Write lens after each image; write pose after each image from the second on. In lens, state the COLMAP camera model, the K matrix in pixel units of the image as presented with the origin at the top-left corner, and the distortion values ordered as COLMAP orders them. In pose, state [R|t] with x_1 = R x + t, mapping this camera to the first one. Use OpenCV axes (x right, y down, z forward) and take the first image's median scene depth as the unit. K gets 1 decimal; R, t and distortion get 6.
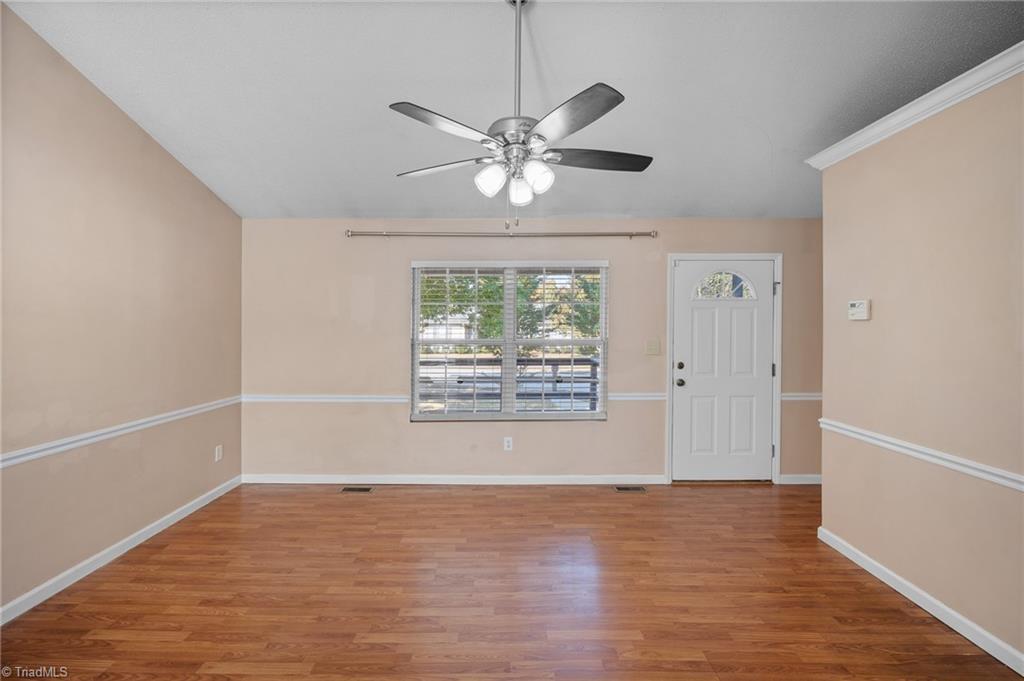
lens RADIAL K [[451.6, 0, 510.0], [0, 451.6, 332.6], [0, 0, 1]] dist [-0.010832, 0.002247]
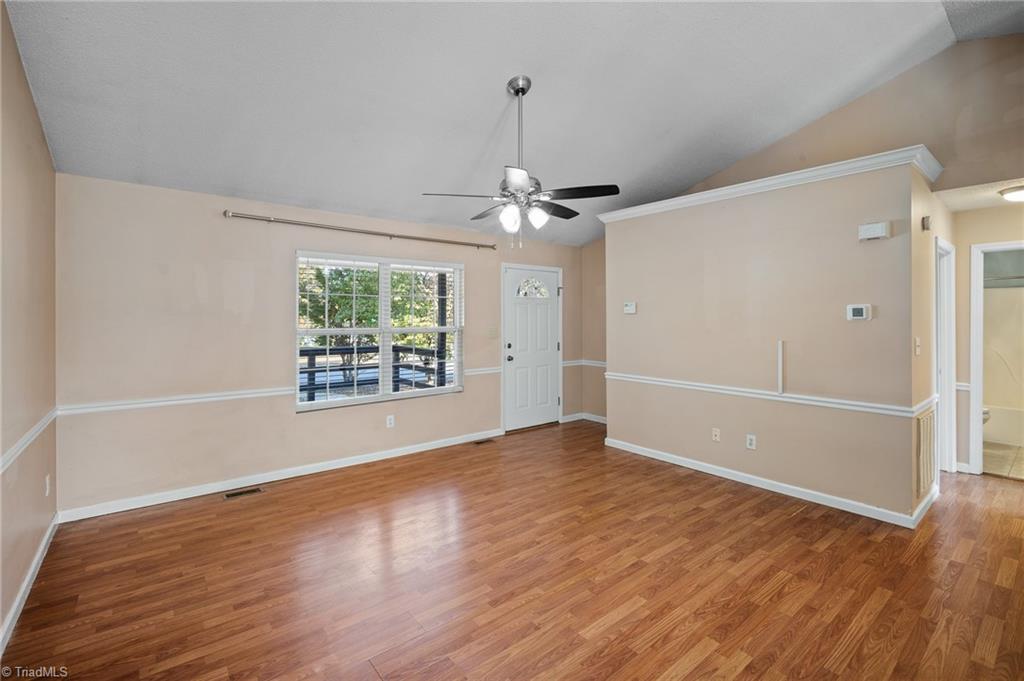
lens RADIAL K [[451.6, 0, 512.1], [0, 451.6, 321.8], [0, 0, 1]] dist [-0.010832, 0.002247]
pose [[0.778379, -0.005025, 0.627775, -0.495866], [0.005187, 0.999985, 0.001573, -0.000899], [-0.627774, 0.002032, 0.778393, -0.064907]]
